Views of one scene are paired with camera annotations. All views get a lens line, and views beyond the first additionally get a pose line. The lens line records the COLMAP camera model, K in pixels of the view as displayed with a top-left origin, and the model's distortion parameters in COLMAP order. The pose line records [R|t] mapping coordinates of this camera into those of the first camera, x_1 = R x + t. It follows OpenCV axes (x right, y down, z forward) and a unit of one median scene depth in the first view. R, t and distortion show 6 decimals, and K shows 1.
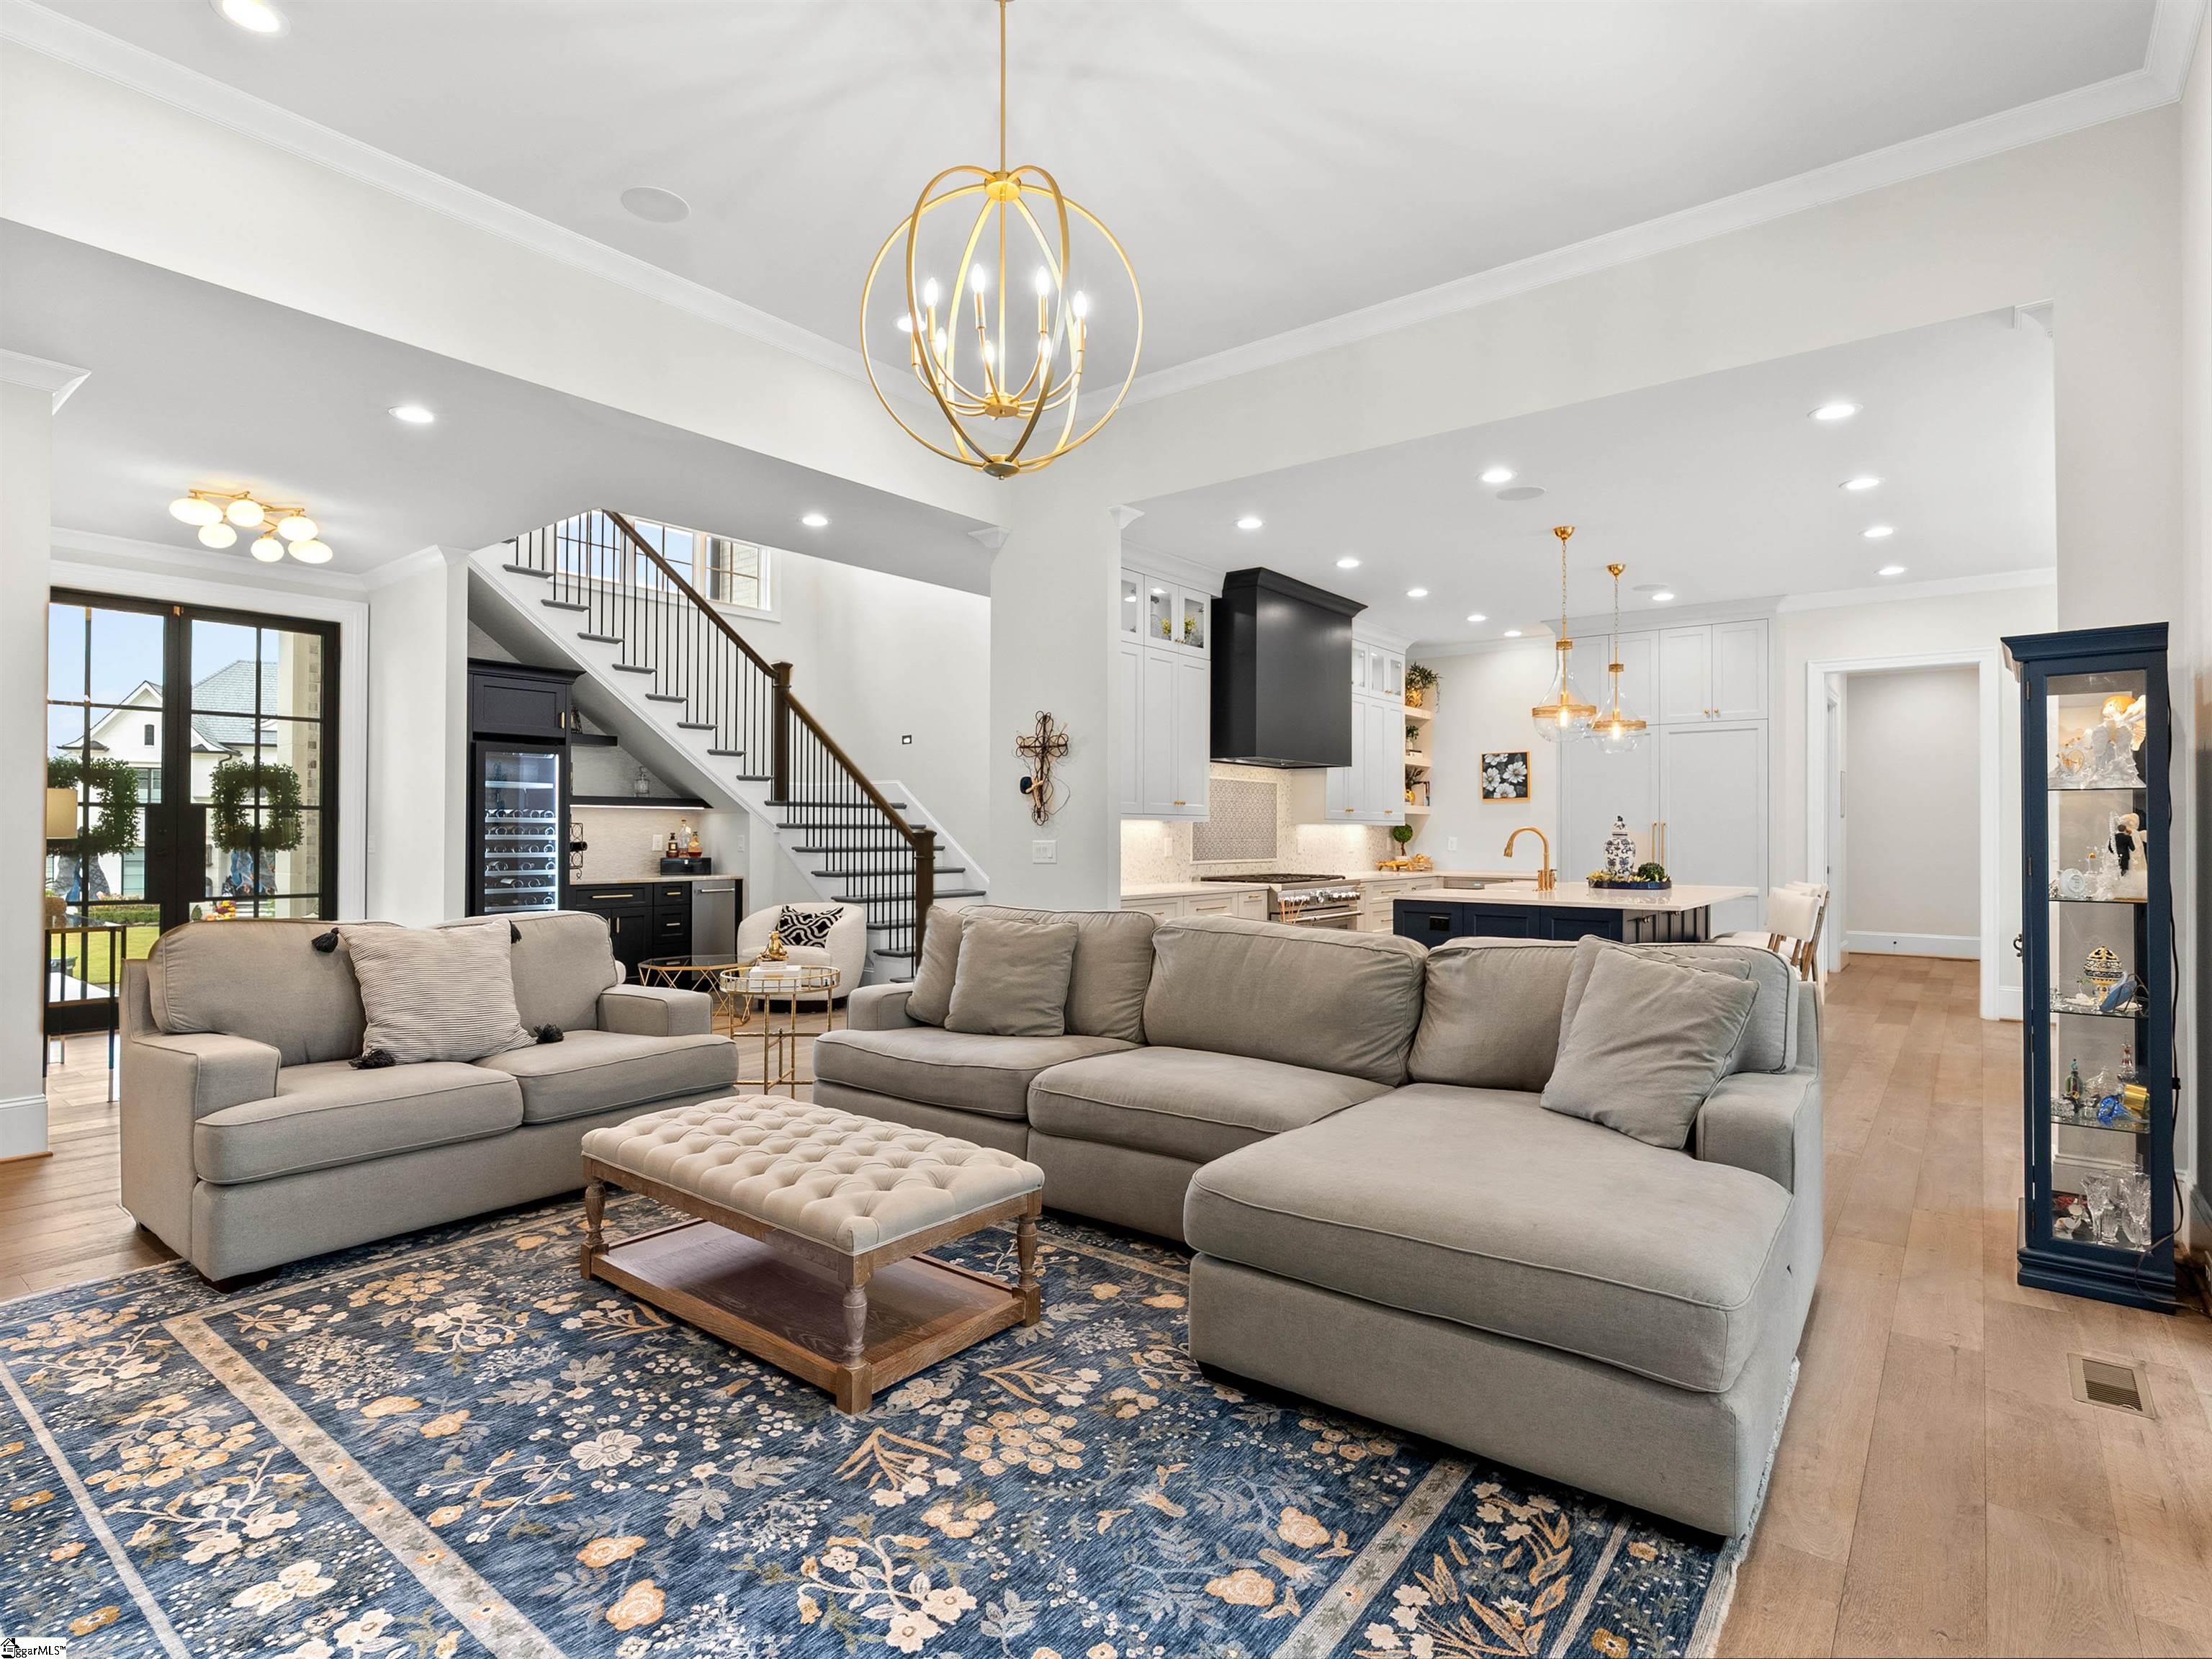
lens RADIAL K [[1116.5, 0, 1110.3], [0, 1116.5, 820.9], [0, 0, 1]] dist [-0.004462, 0.001432]
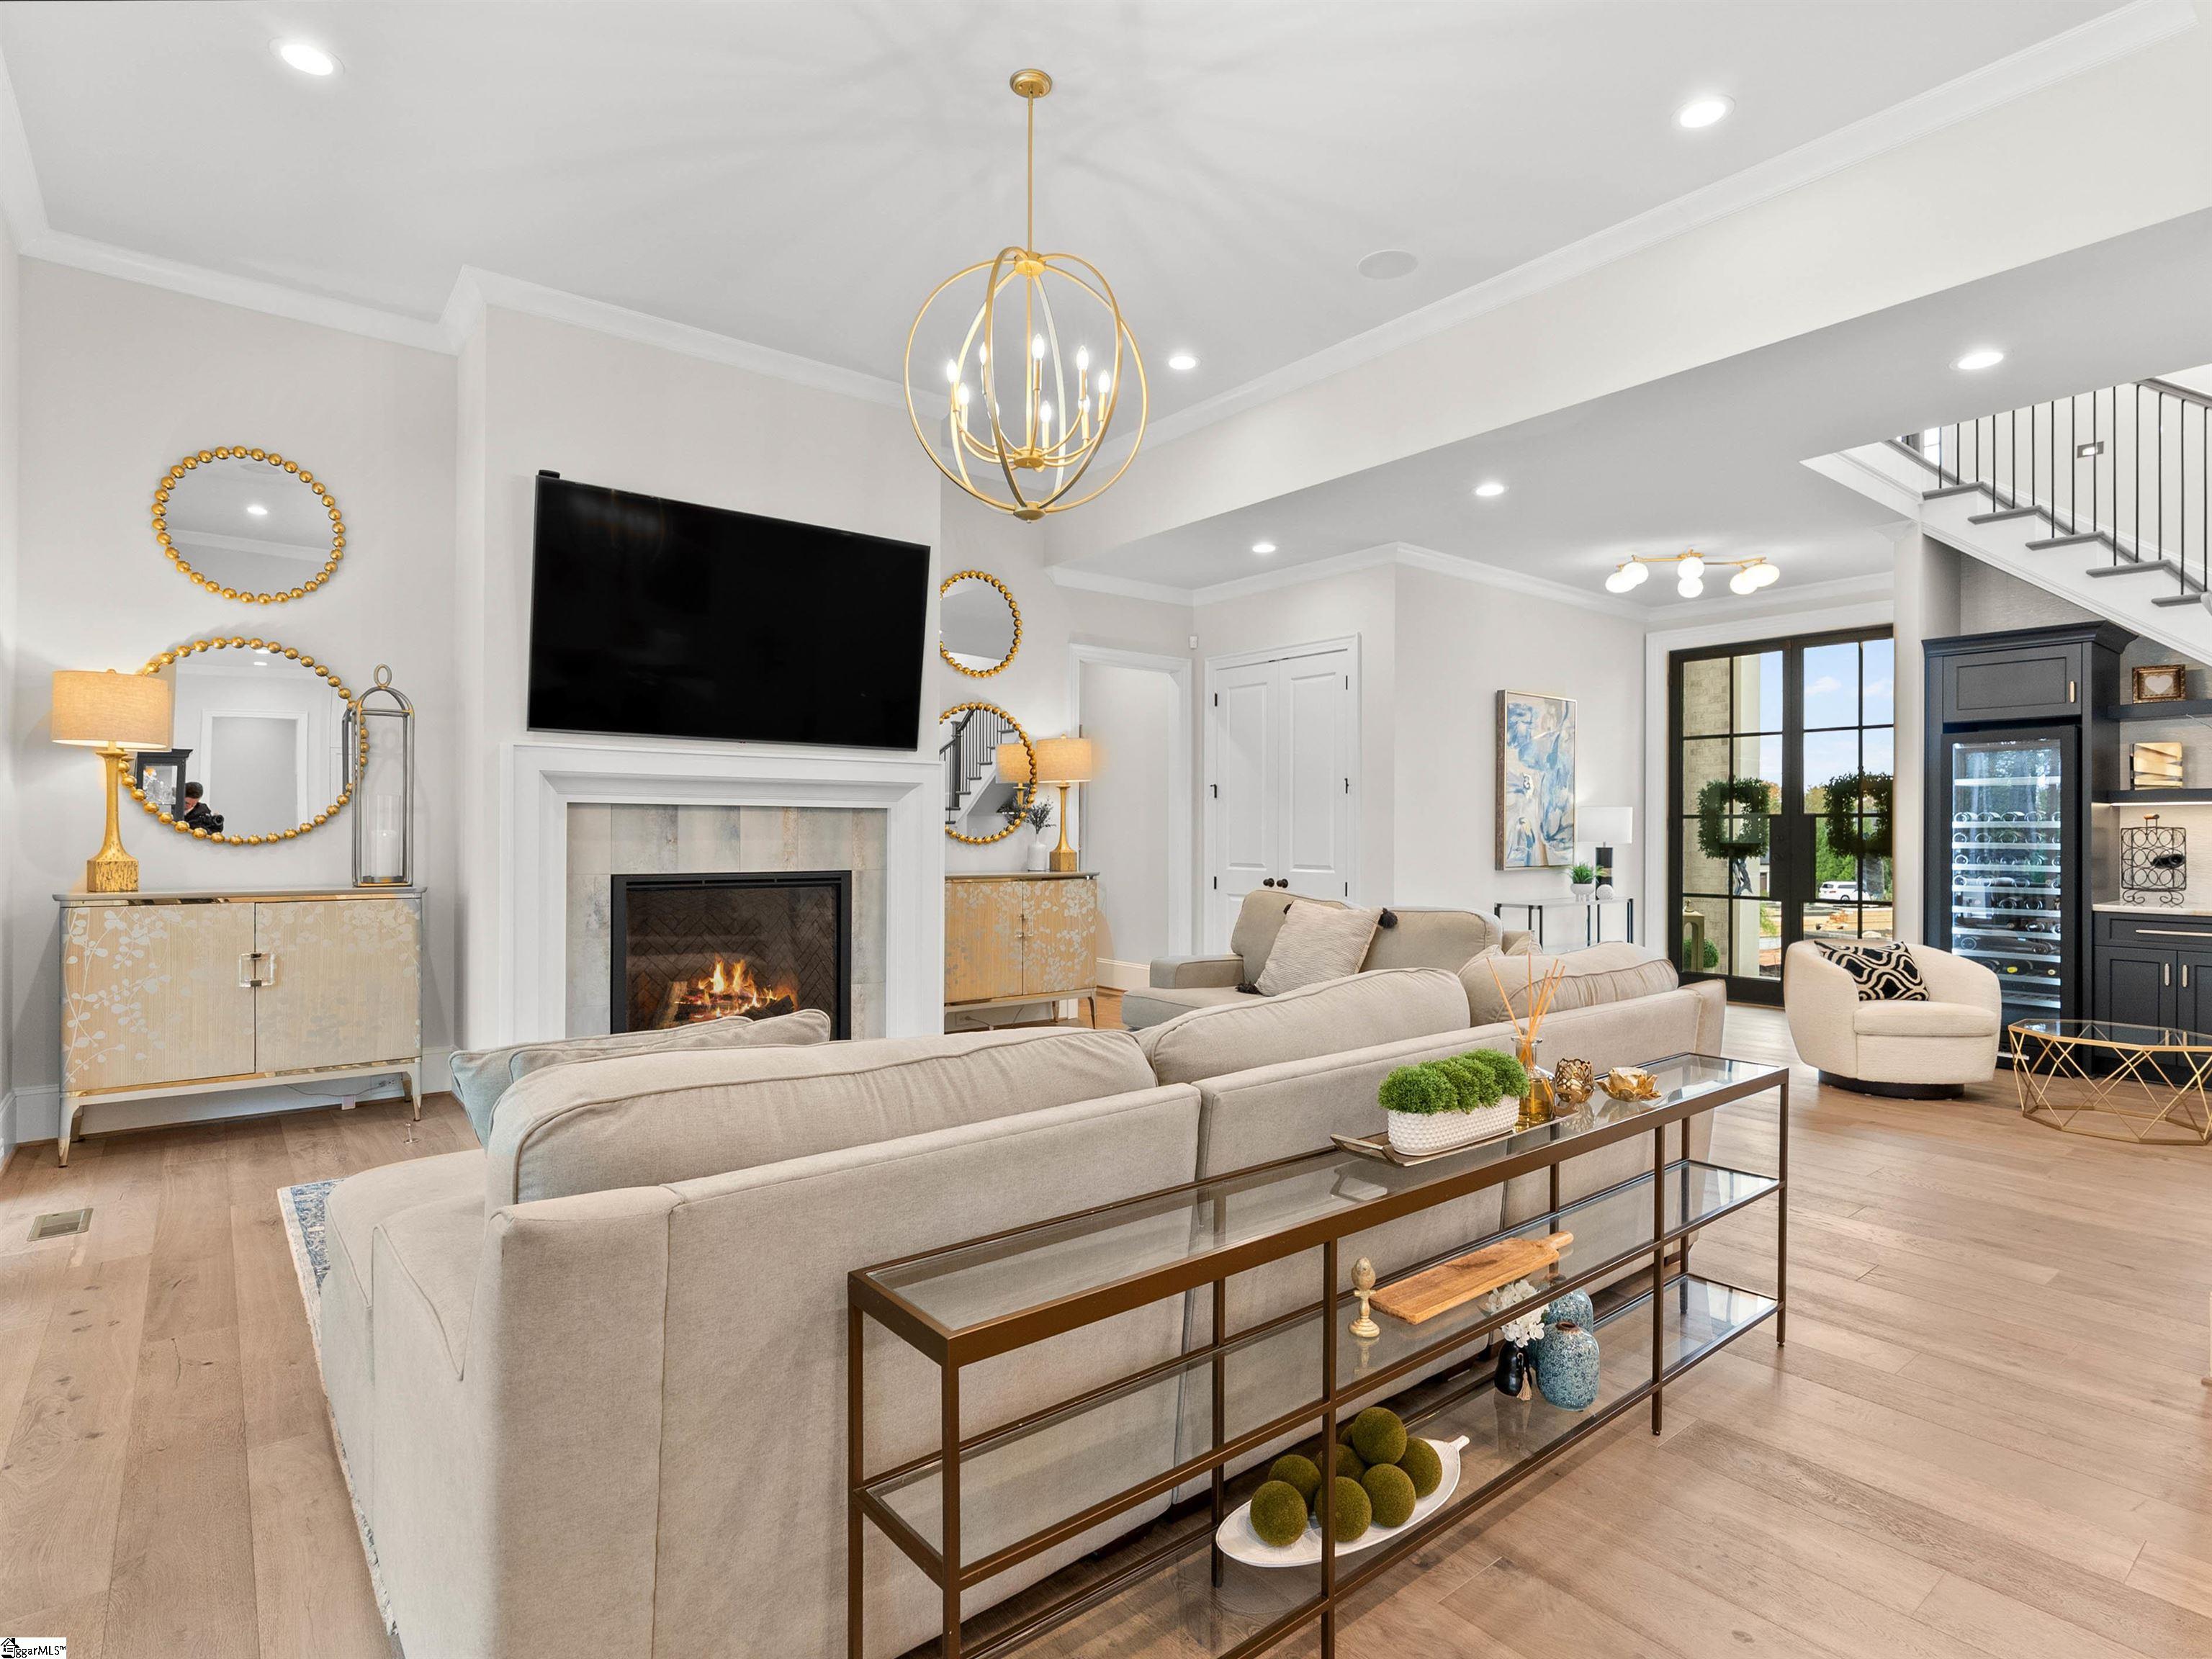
lens RADIAL K [[1116.5, 0, 1107.3], [0, 1116.5, 829.3], [0, 0, 1]] dist [-0.004462, 0.001432]
pose [[-0.238249, -0.007409, -0.971176, 0.407861], [0.009449, 0.999906, -0.009947, 0.004448], [0.971158, -0.011546, -0.238157, 0.571757]]
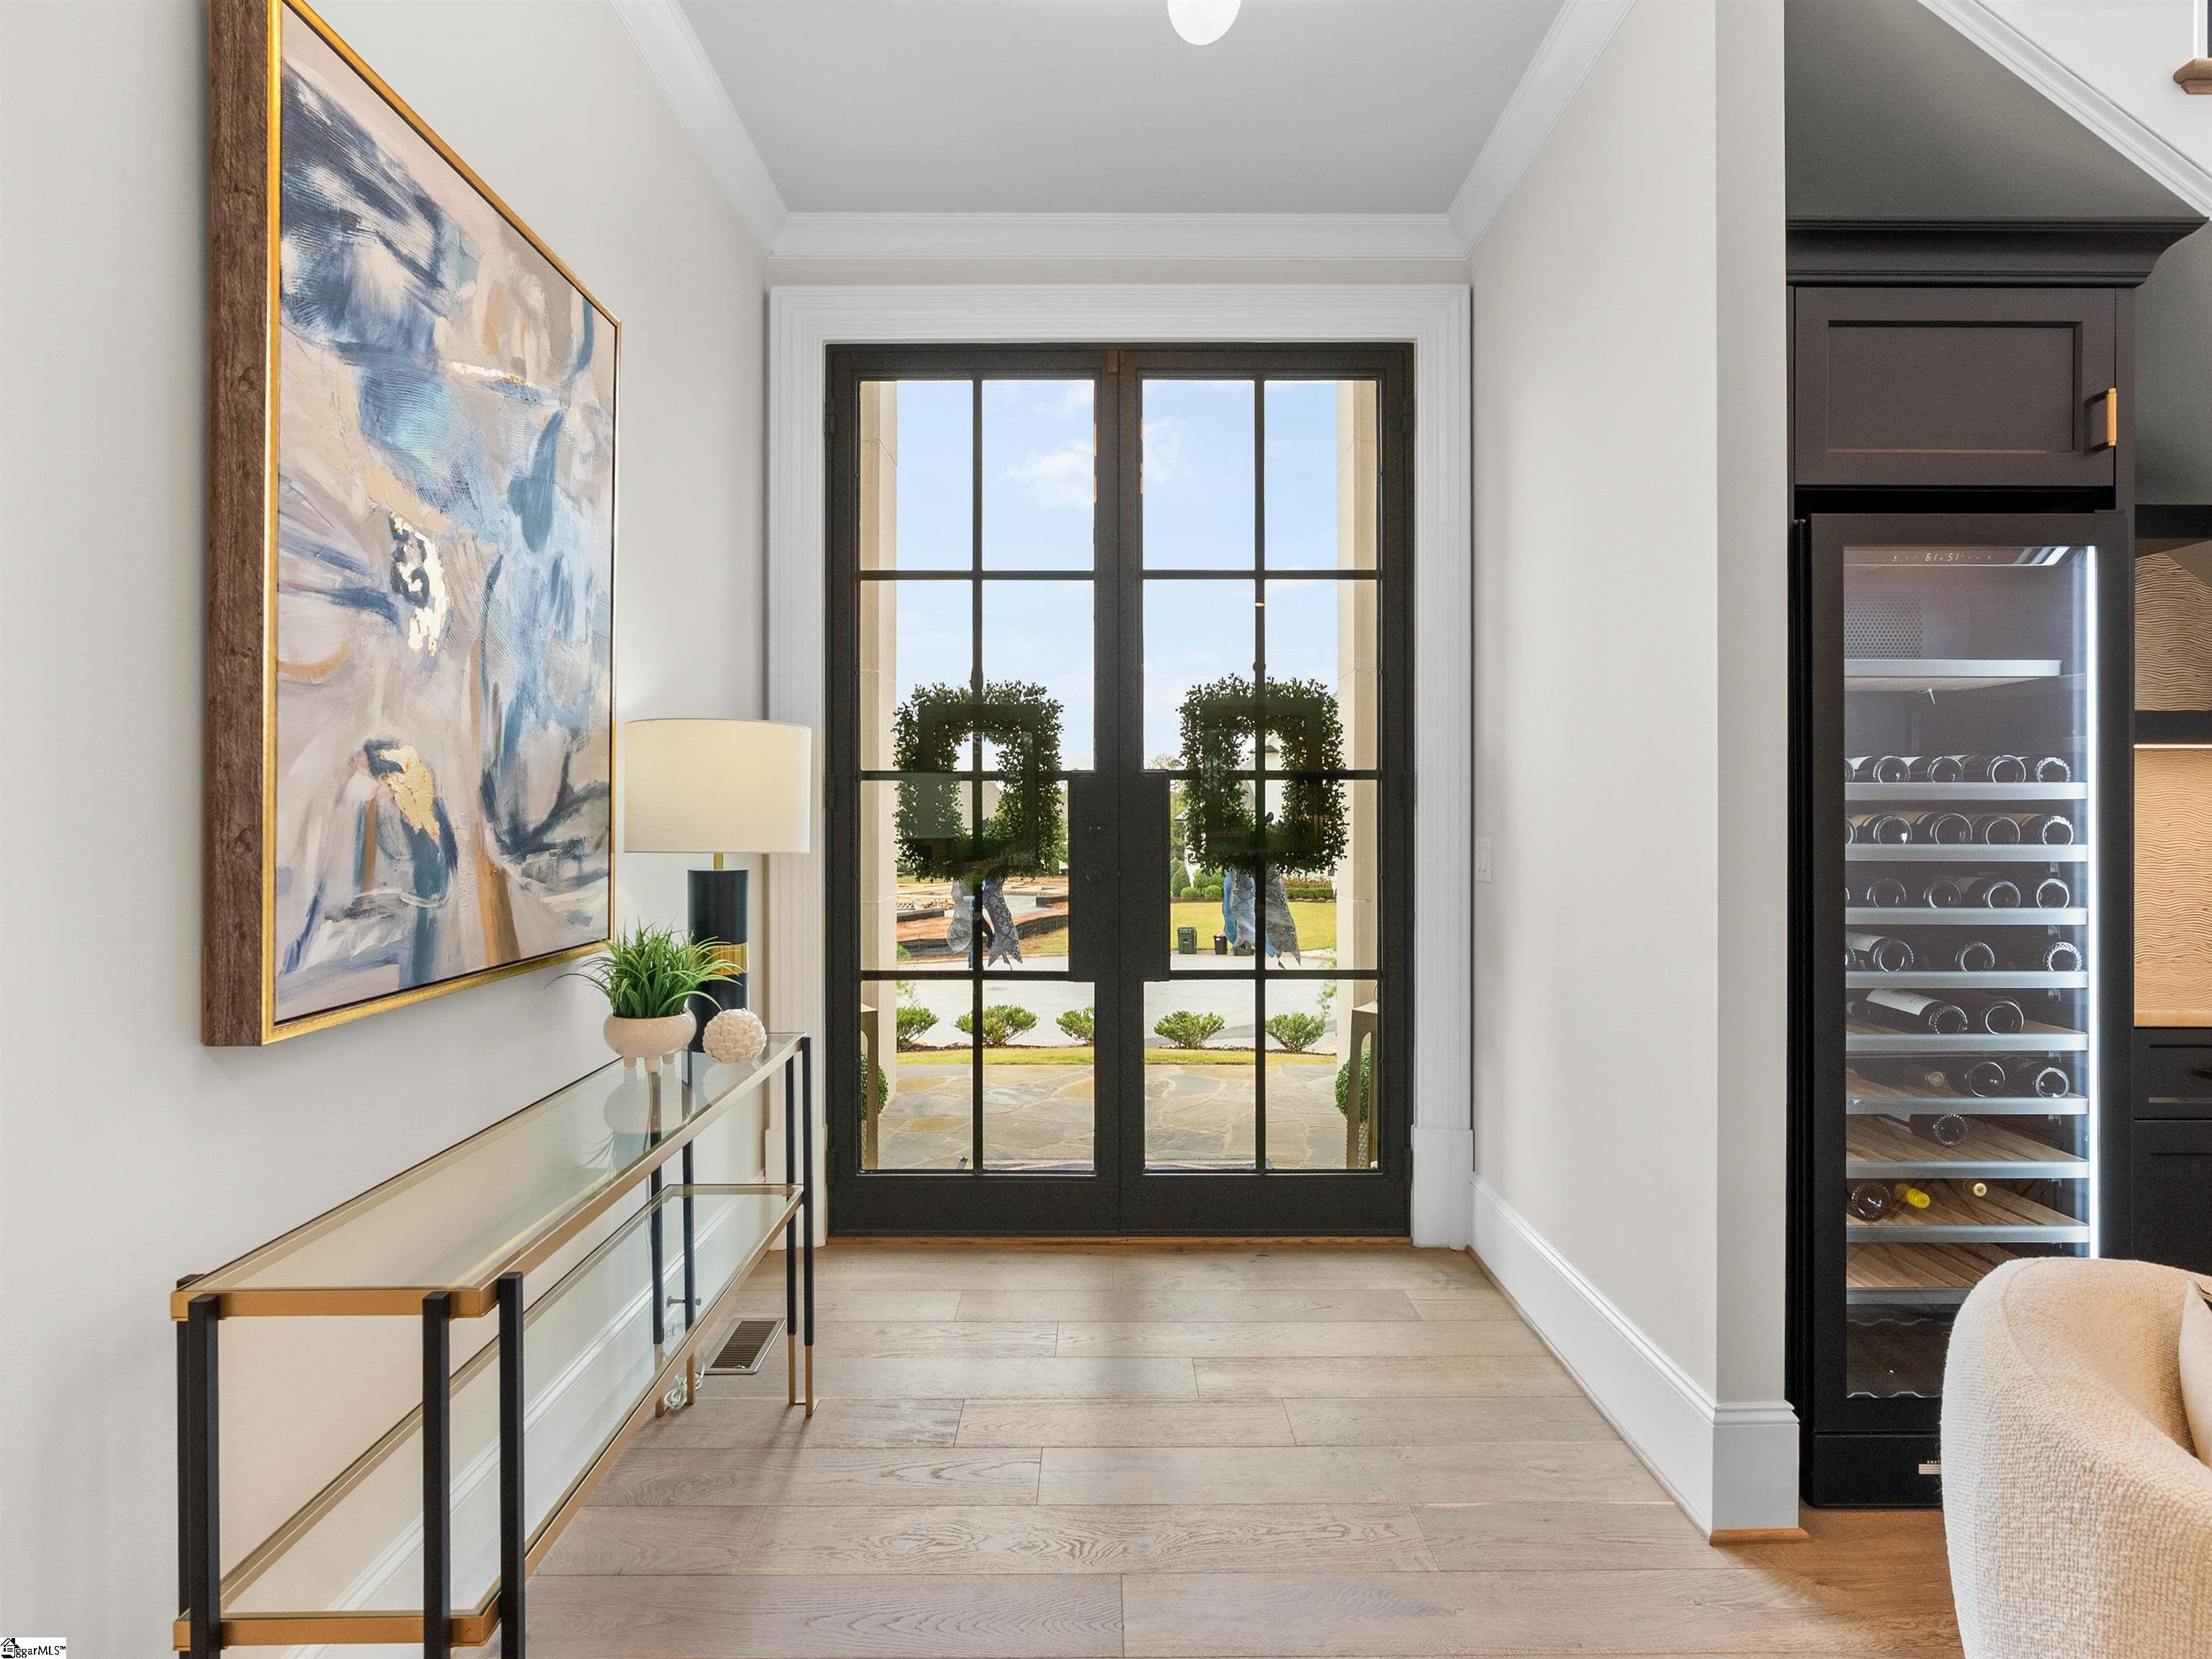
lens RADIAL K [[1116.5, 0, 1107.5], [0, 1116.5, 817.2], [0, 0, 1]] dist [-0.004462, 0.001432]
pose [[0.621413, -0.005127, -0.783466, -0.454007], [0.010824, 0.999939, 0.002041, 0.002916], [0.783408, -0.009748, 0.621431, 0.675959]]
